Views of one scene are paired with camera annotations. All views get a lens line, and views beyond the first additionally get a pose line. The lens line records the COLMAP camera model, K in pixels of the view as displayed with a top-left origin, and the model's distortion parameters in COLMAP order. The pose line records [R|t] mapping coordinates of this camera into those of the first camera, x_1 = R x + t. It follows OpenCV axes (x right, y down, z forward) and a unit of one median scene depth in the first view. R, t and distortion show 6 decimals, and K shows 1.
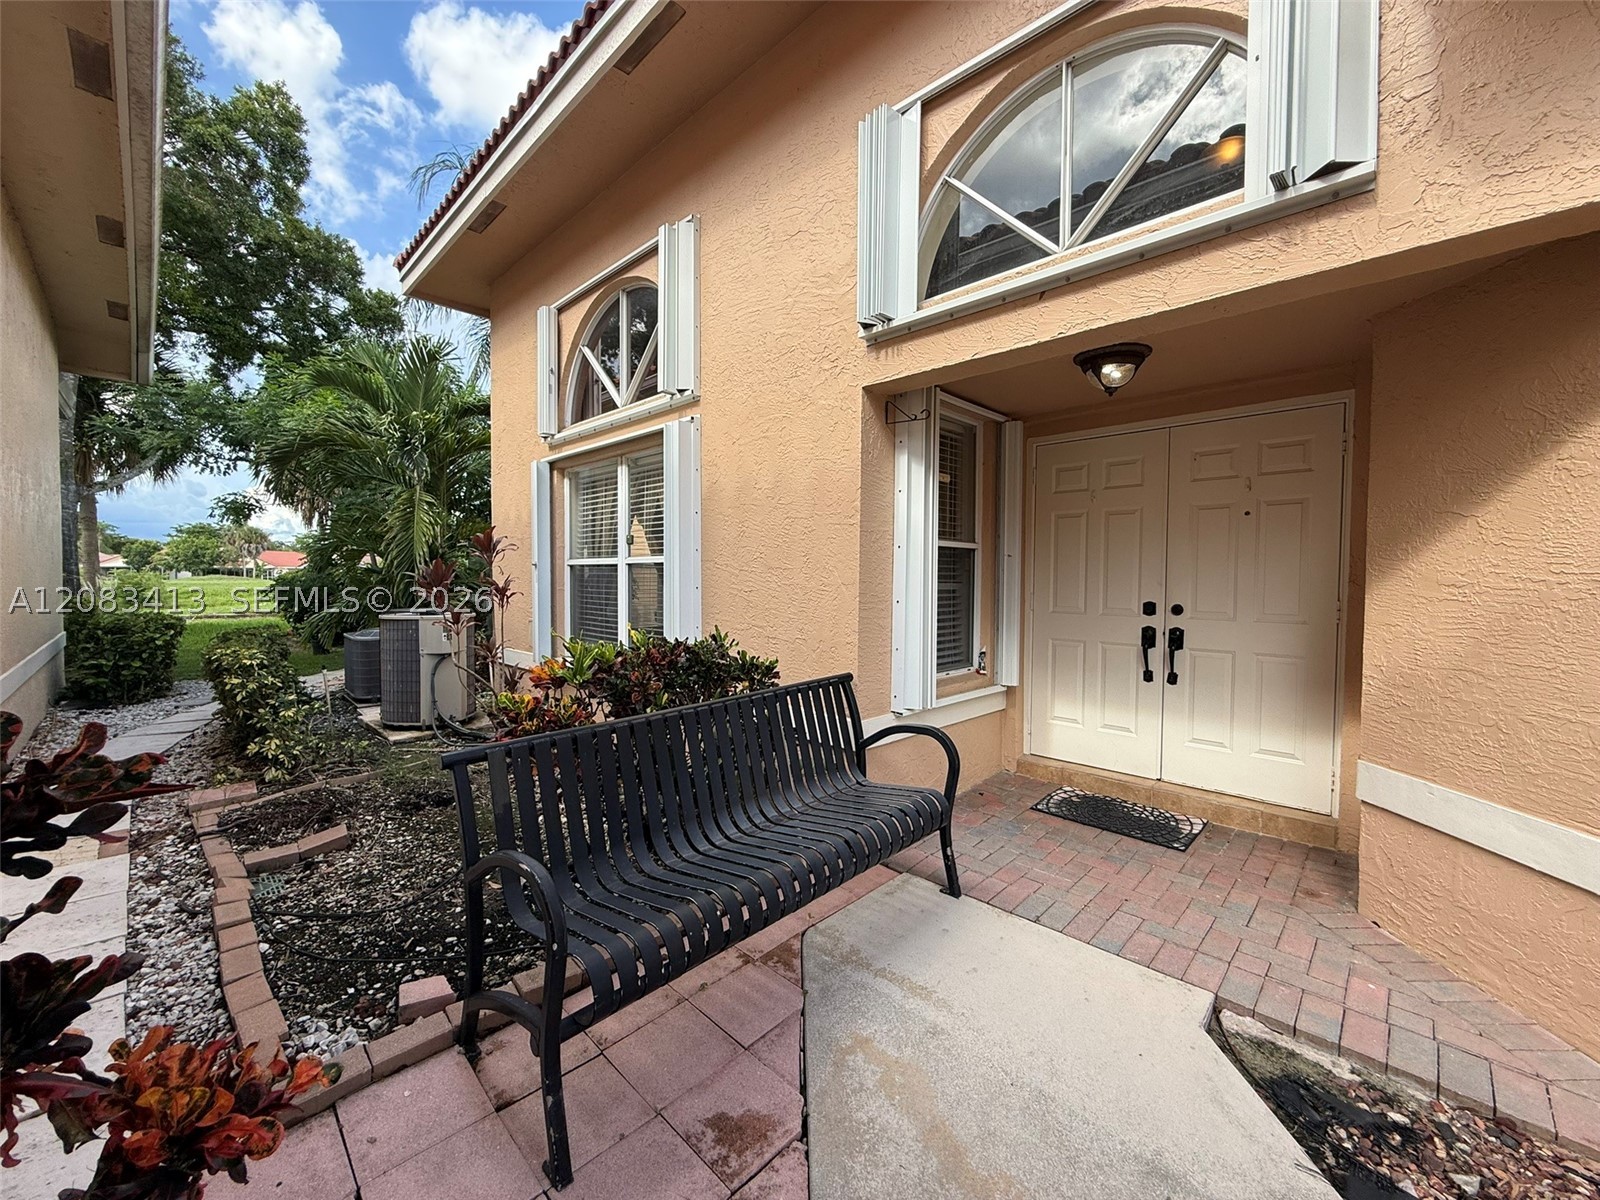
lens RADIAL K [[640.0, 0, 795.4], [0, 640.0, 596.1], [0, 0, 1]] dist [0.004315, -0.000705]
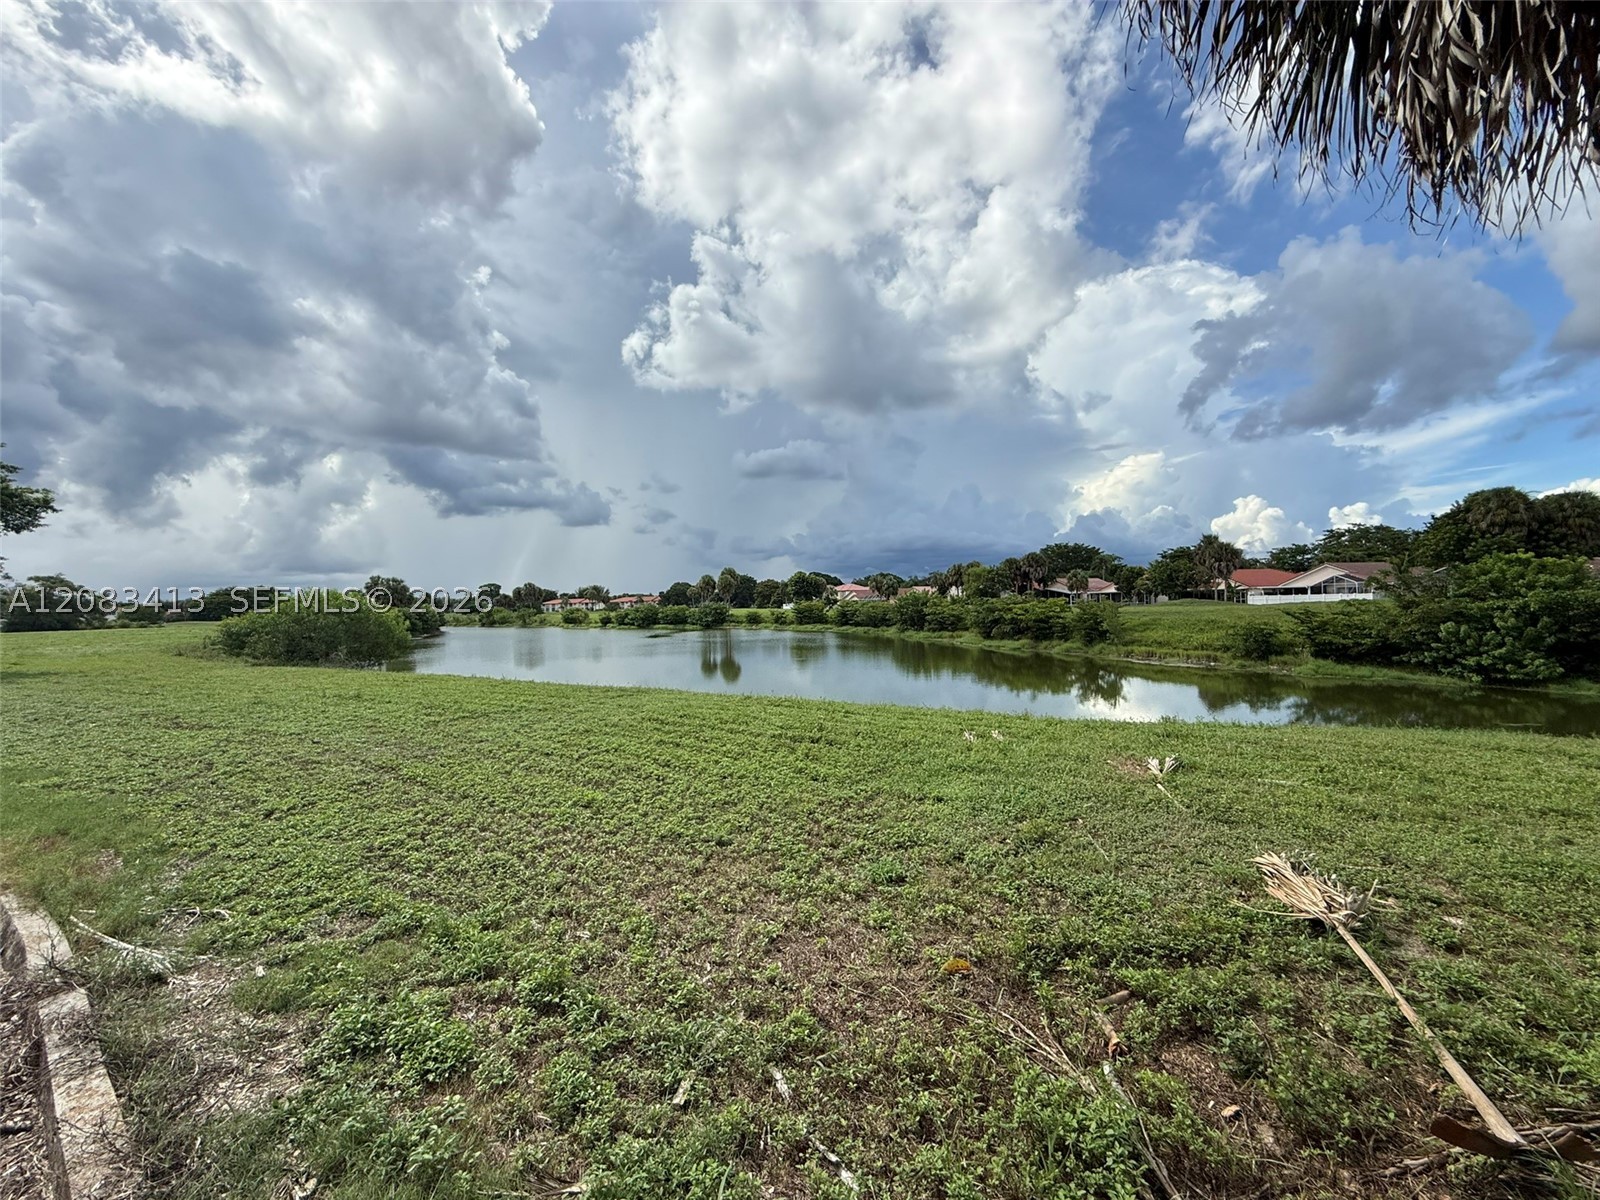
lens RADIAL K [[640.0, 0, 802.4], [0, 640.0, 597.5], [0, 0, 1]] dist [0.004315, -0.000705]
pose [[0.274226, -0.021380, -0.961428, -2.626950], [-0.004214, 0.999717, -0.023433, -0.165582], [0.961656, 0.010477, 0.274058, 3.342448]]
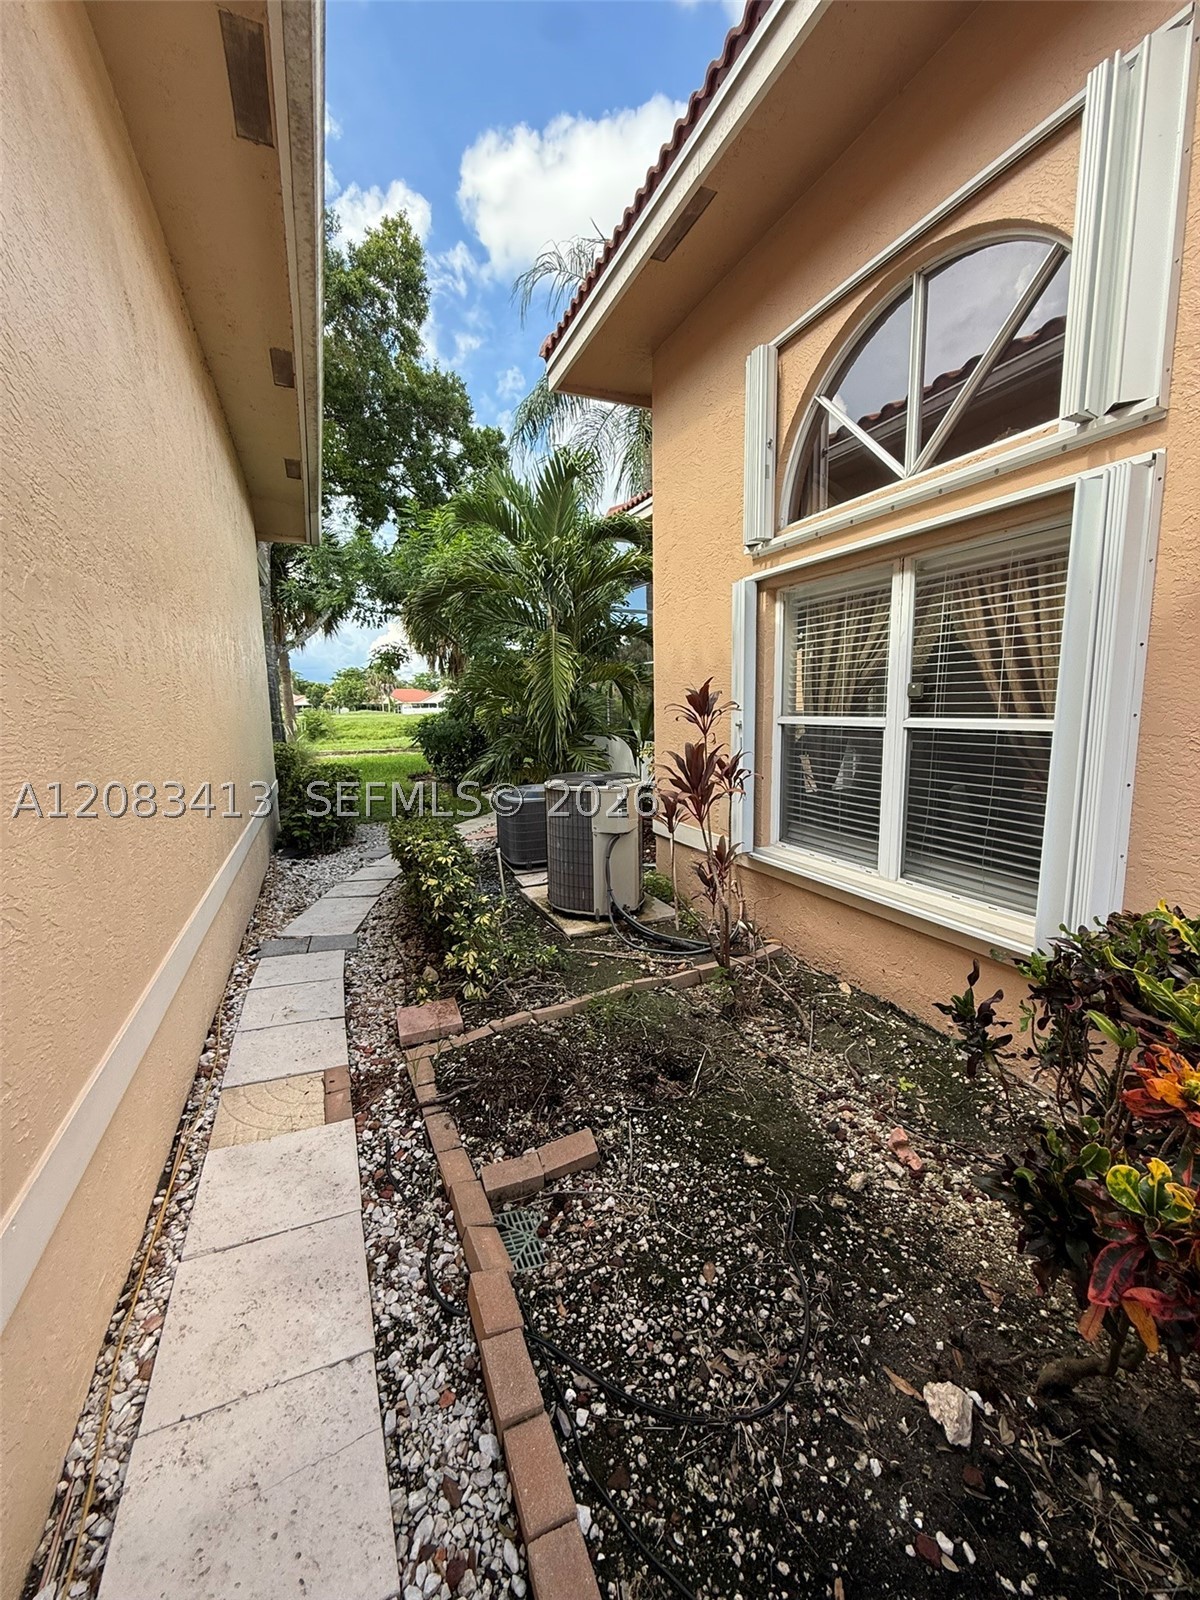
lens RADIAL K [[640.0, 0, 607.1], [0, 640.0, 795.1], [0, 0, 1]] dist [0.004315, -0.000705]
pose [[0.930917, 0.029961, -0.364001, -0.167956], [0.011592, 0.993704, 0.111438, -0.031973], [0.365048, -0.107958, 0.924708, 0.152224]]
